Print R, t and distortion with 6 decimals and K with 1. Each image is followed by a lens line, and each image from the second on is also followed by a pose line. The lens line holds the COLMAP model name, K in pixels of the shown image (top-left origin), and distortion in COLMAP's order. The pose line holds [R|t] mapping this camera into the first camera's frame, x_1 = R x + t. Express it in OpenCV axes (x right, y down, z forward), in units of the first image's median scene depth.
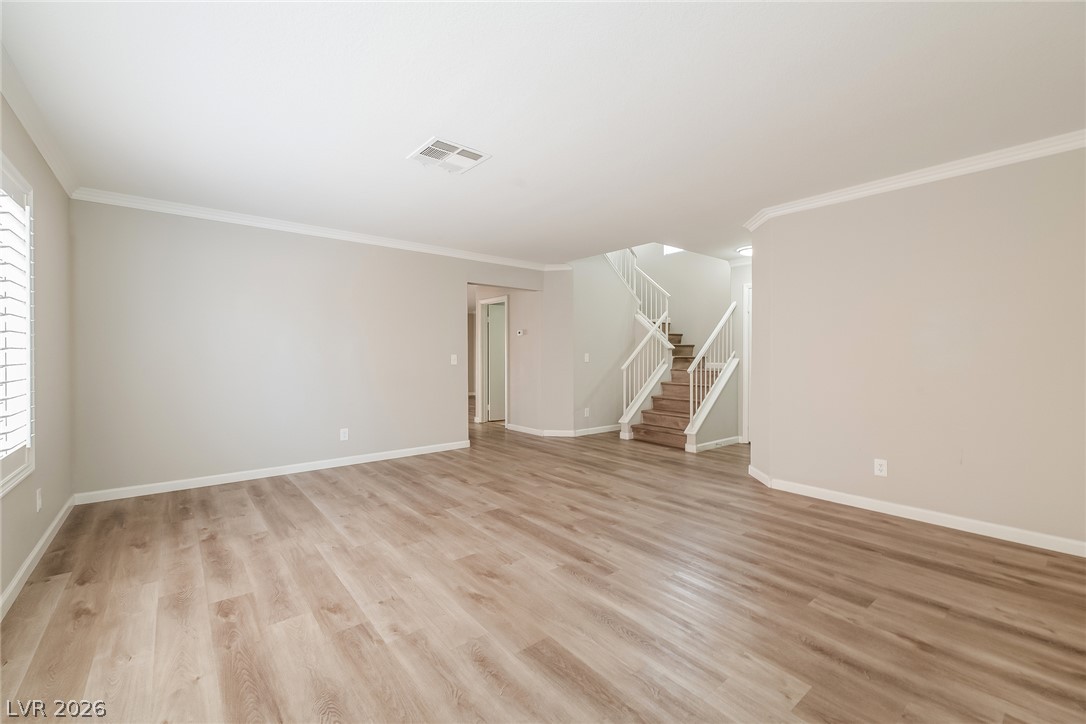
lens RADIAL K [[448.0, 0, 543.7], [0, 448.0, 364.6], [0, 0, 1]] dist [0.001048, -0.000259]
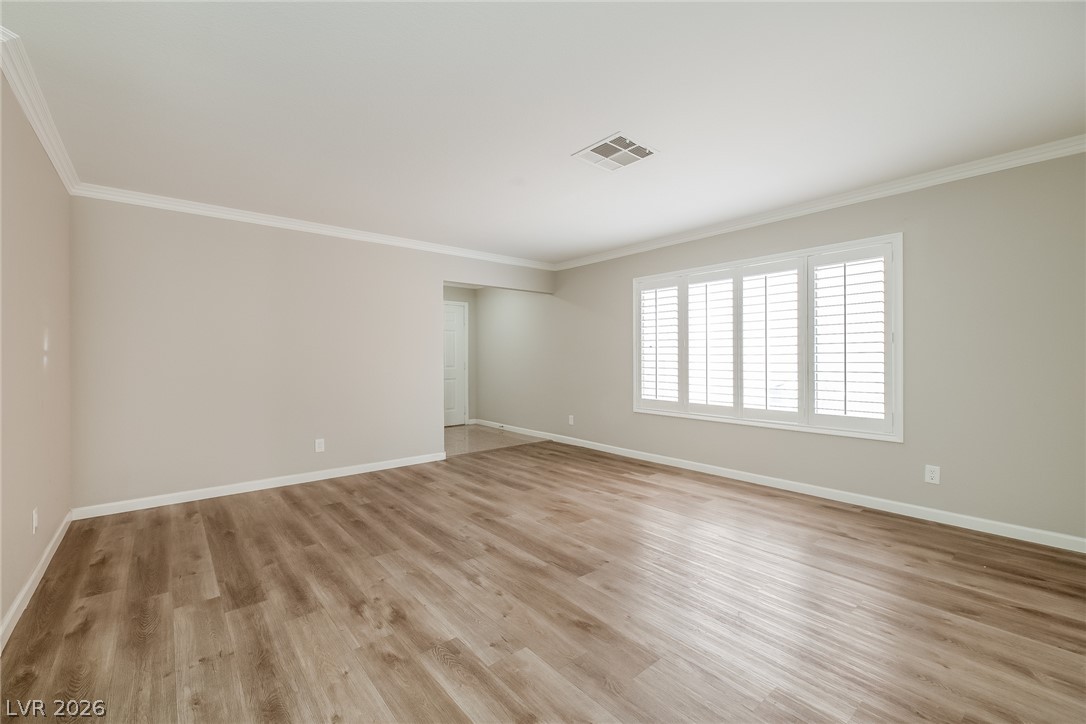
lens RADIAL K [[448.0, 0, 543.7], [0, 448.0, 364.6], [0, 0, 1]] dist [0.001048, -0.000259]
pose [[-0.999919, 0.004148, -0.012060, -0.044106], [0.003710, 0.999340, 0.036139, -0.042670], [0.012202, 0.036091, -0.999274, 2.015917]]
